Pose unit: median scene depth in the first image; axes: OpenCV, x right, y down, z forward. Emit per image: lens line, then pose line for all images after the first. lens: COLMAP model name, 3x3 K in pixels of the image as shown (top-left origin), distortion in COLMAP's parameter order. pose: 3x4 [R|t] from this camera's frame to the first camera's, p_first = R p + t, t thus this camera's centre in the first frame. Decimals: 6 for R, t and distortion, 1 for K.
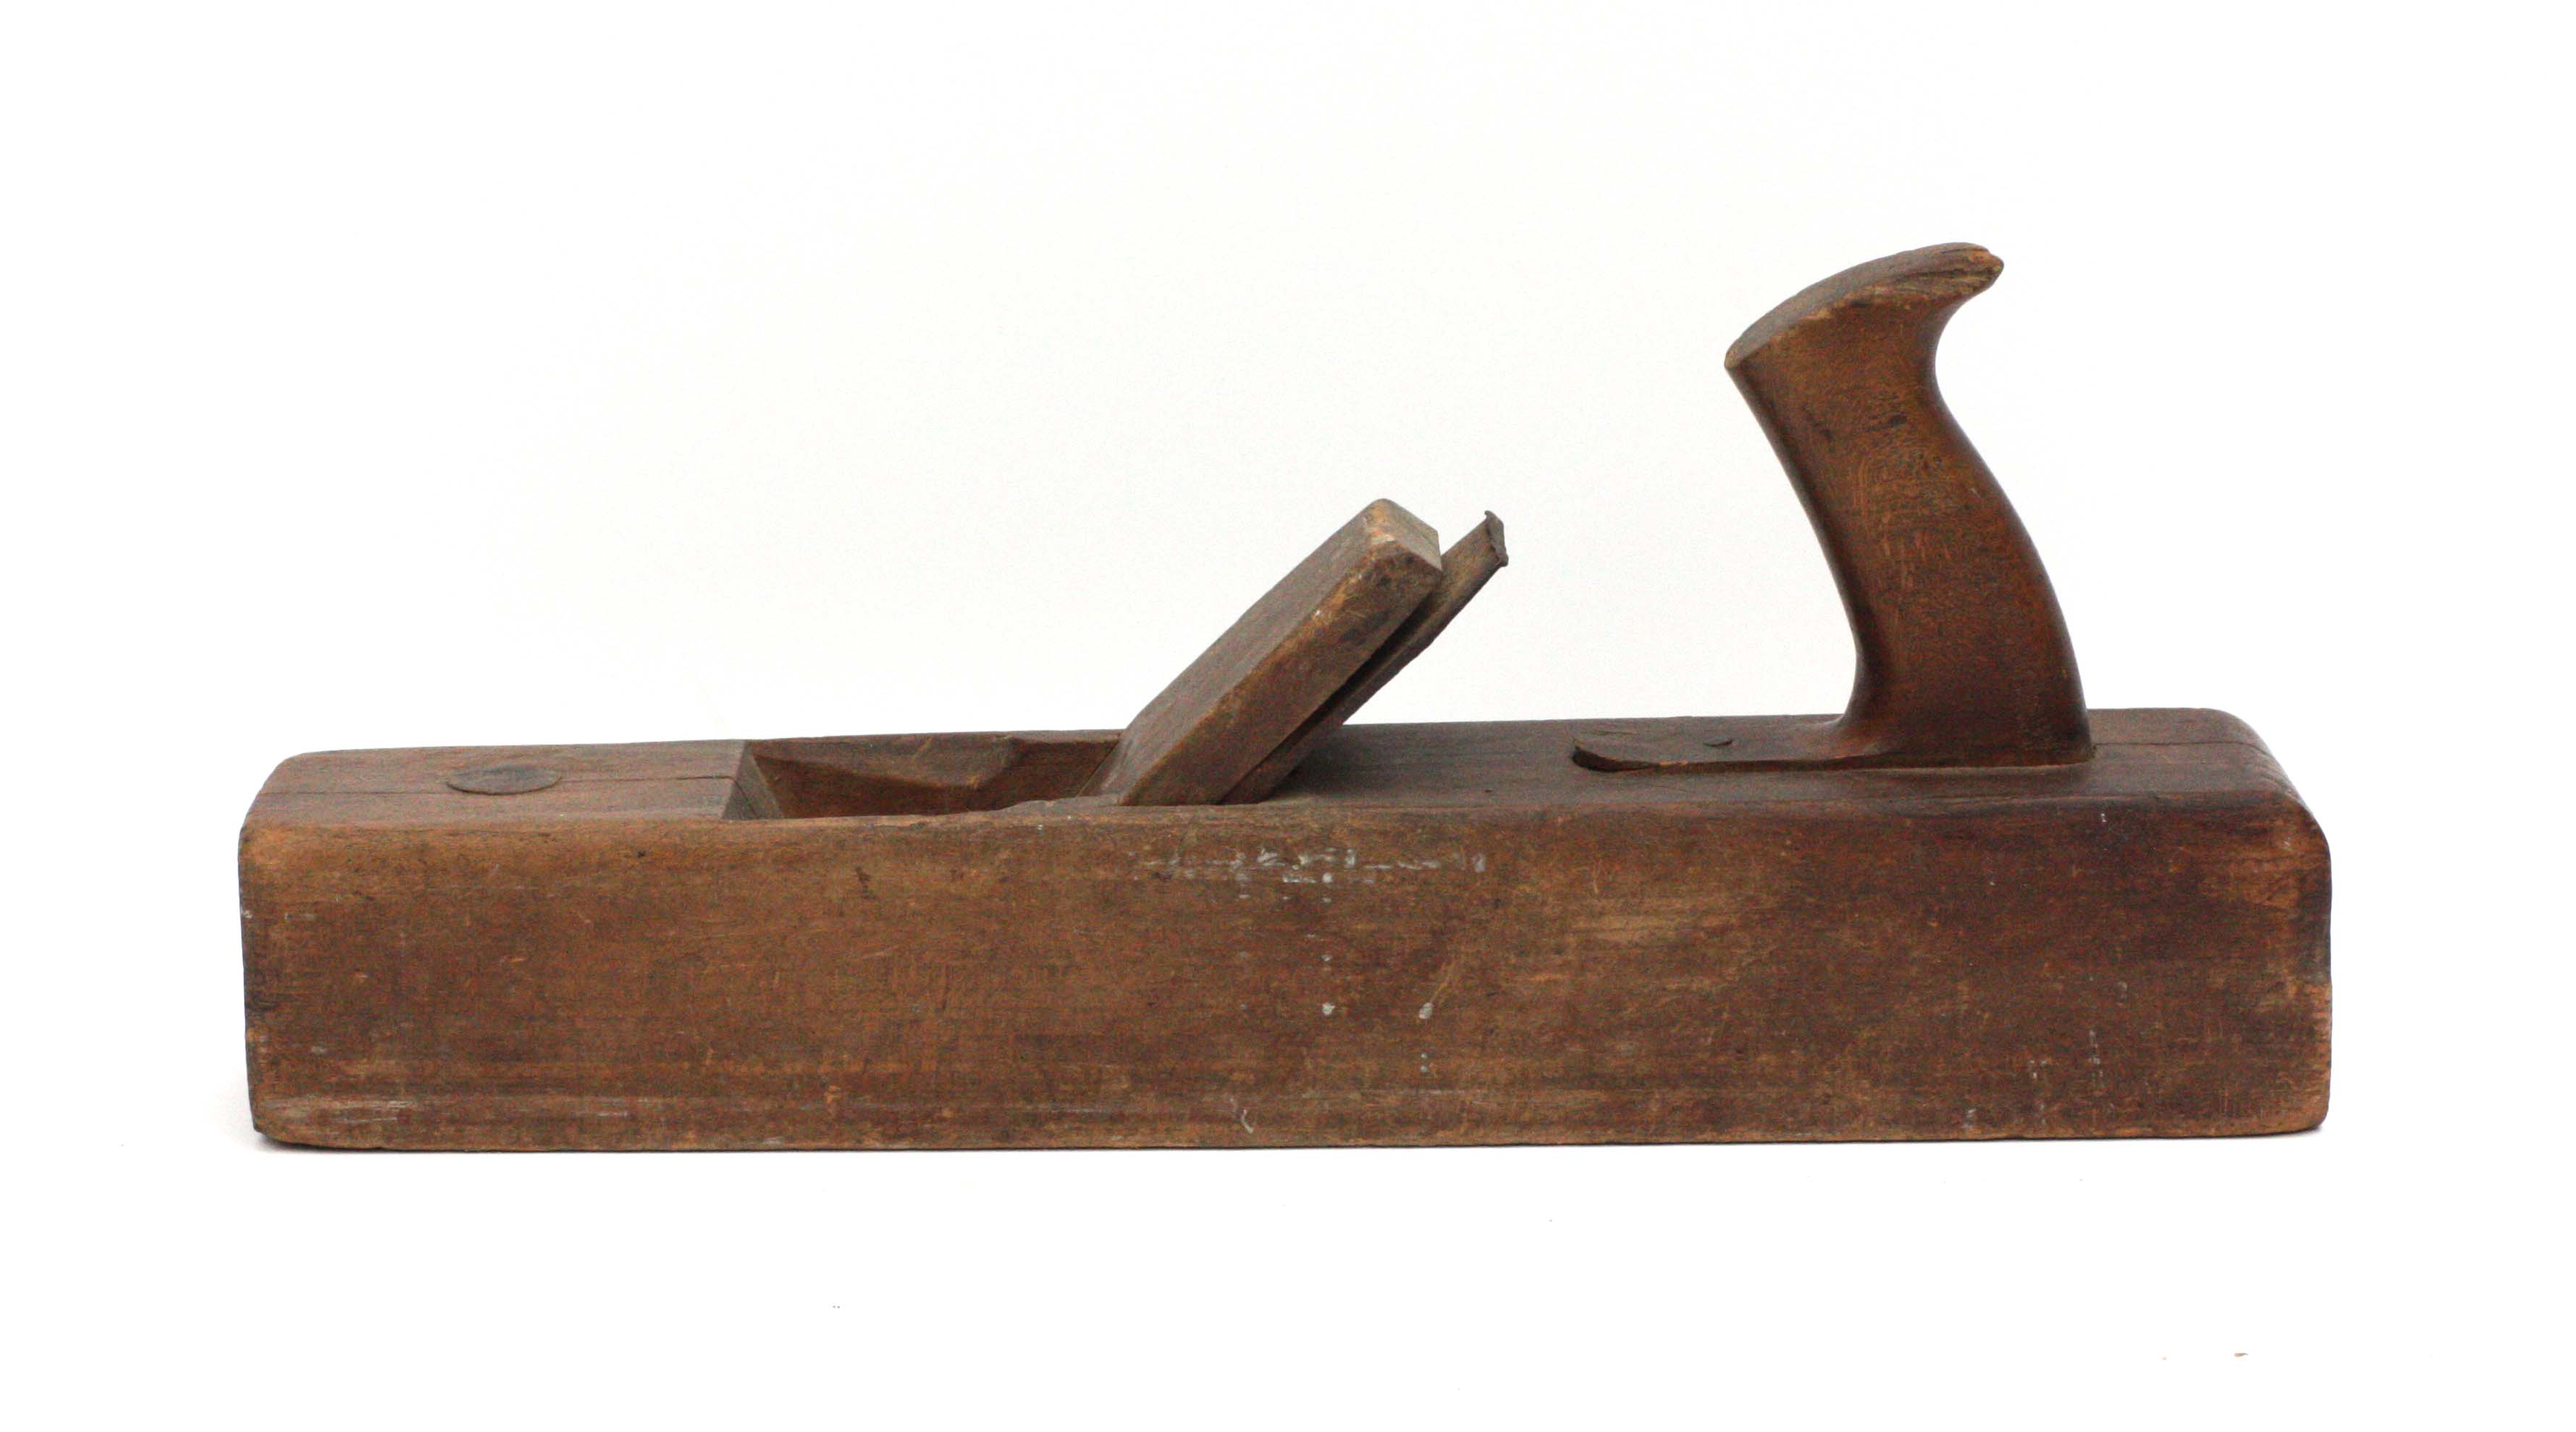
lens RADIAL K [[7121.3, 0, 1292.4], [0, 7121.3, 719.1], [0, 0, 1]] dist [0.070502, 0.000000]
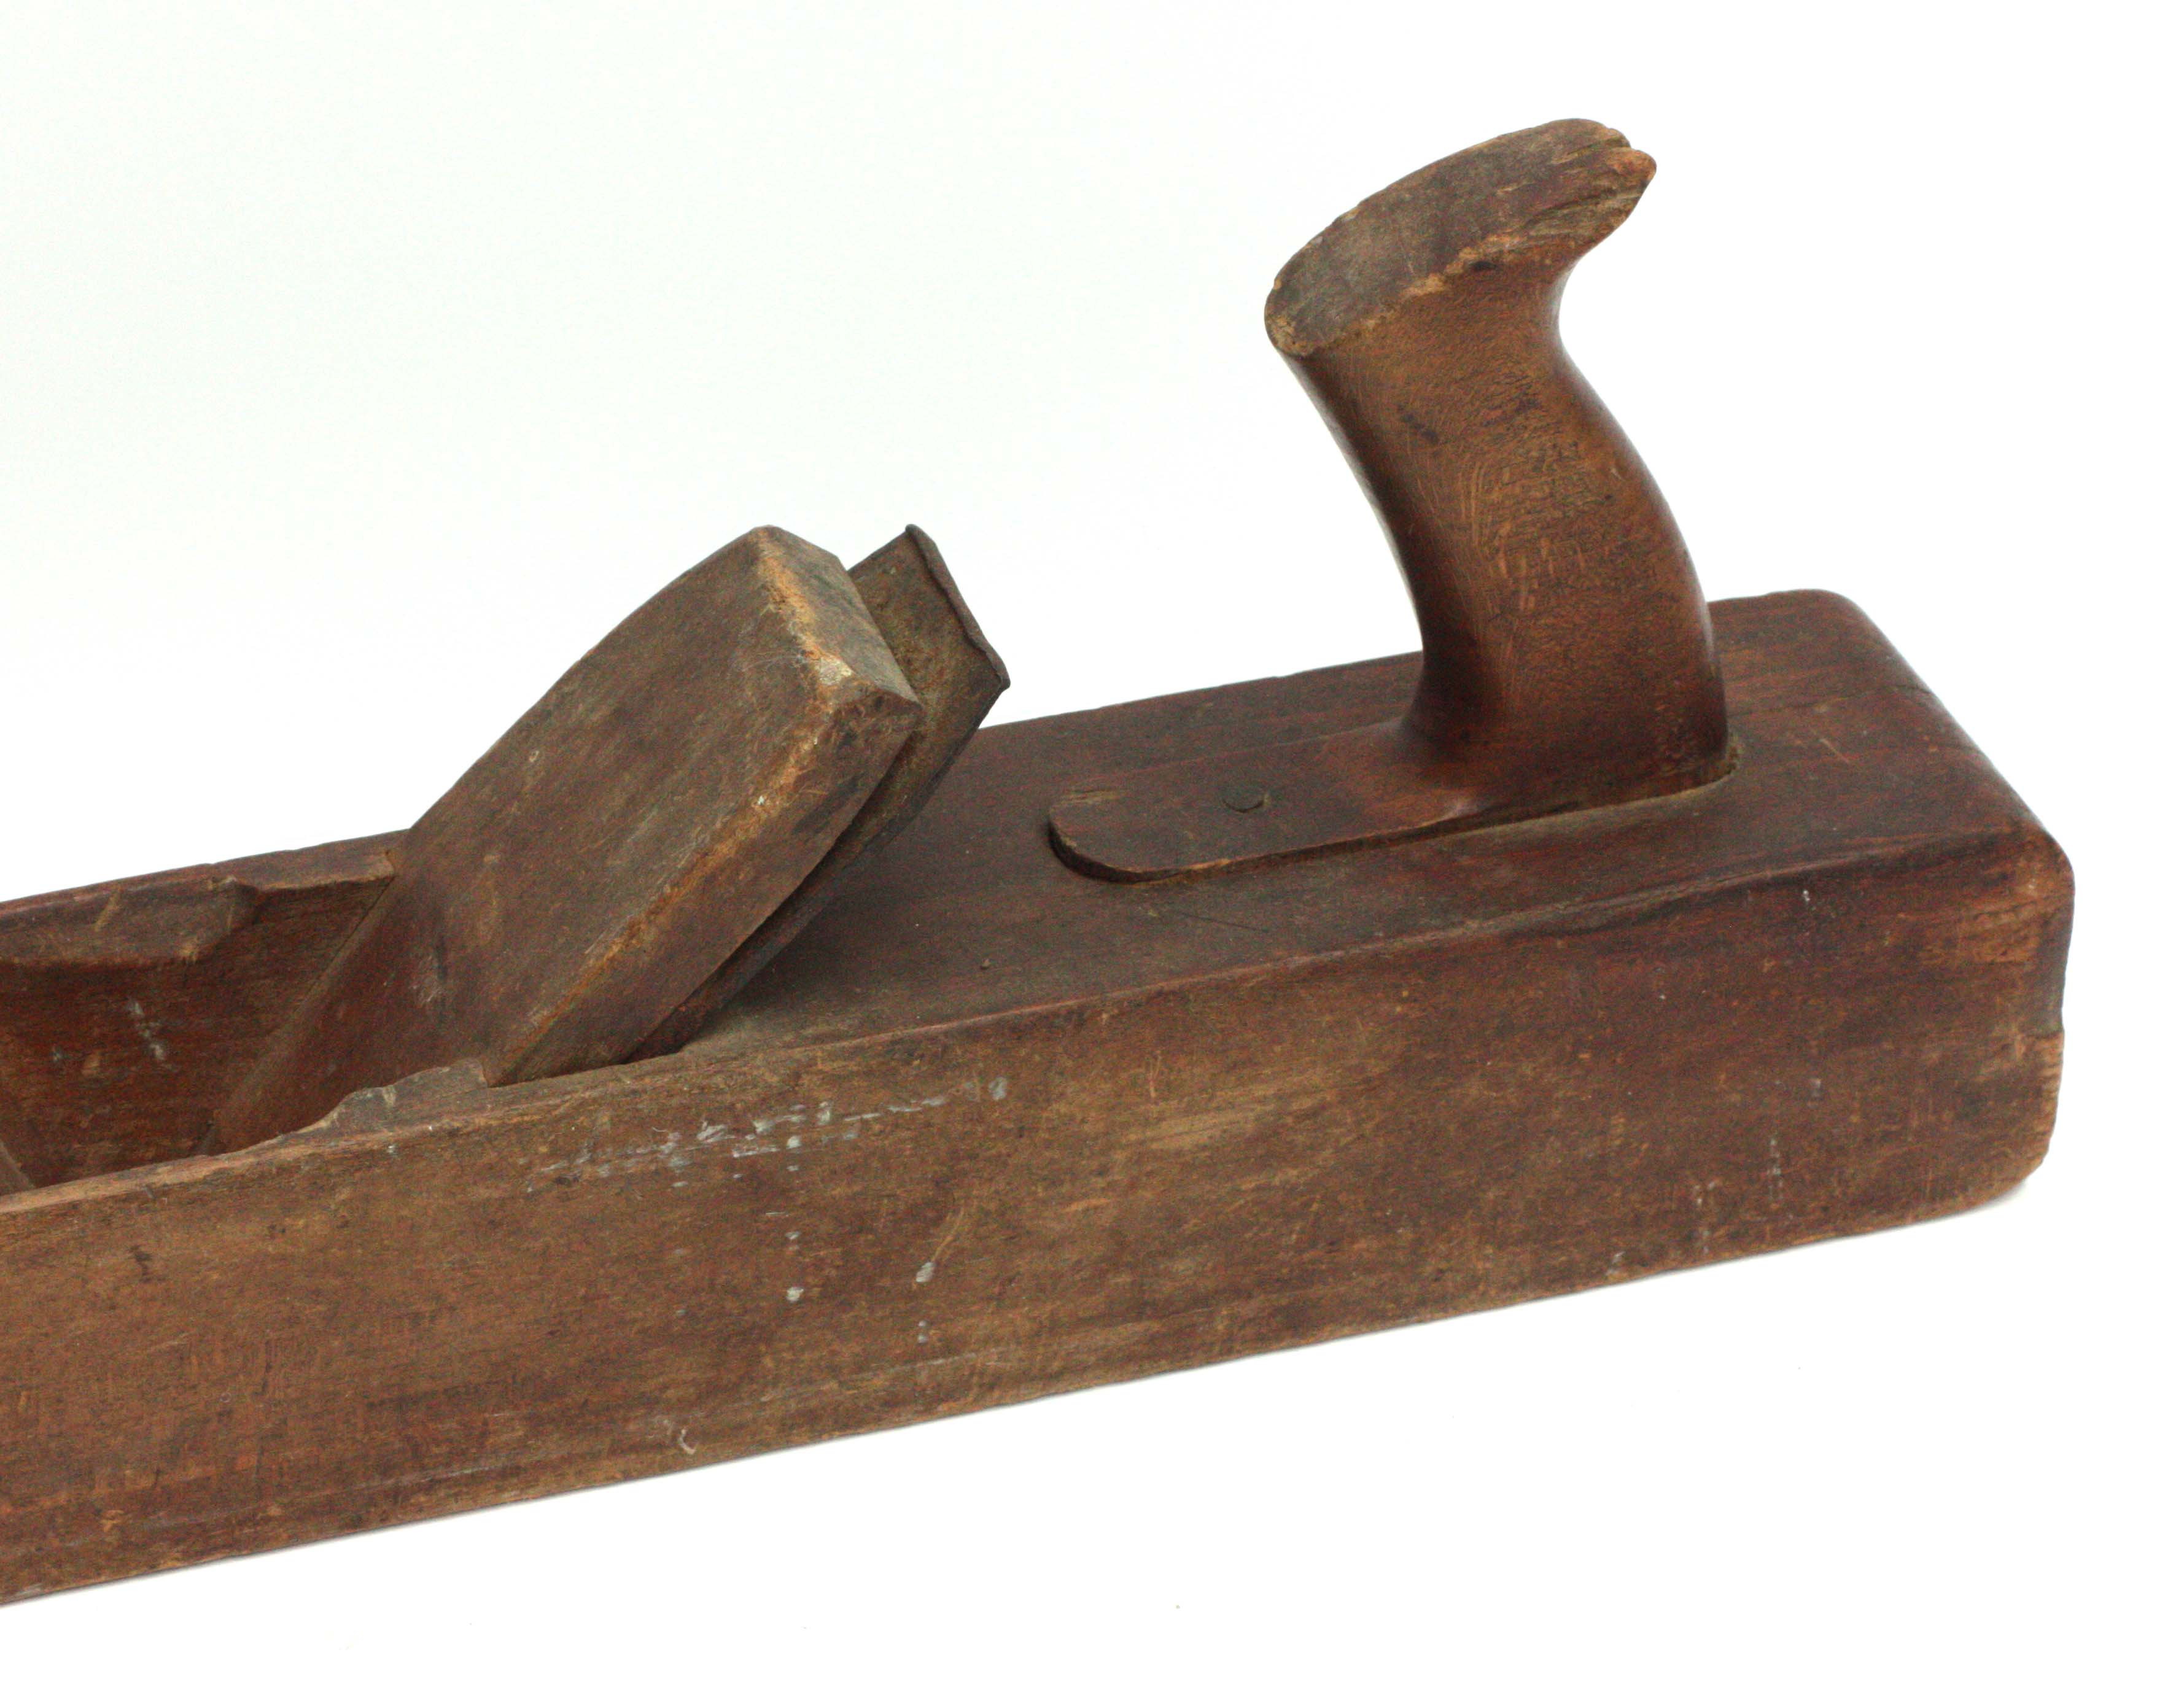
lens RADIAL K [[6302.8, 0, 1087.1], [0, 6302.8, 839.1], [0, 0, 1]] dist [0.092687, 0.000000]
pose [[0.951694, -0.149704, 0.268080, -0.129812], [0.041837, 0.928170, 0.369798, -0.234377], [-0.304184, -0.340719, 0.889597, 0.443751]]
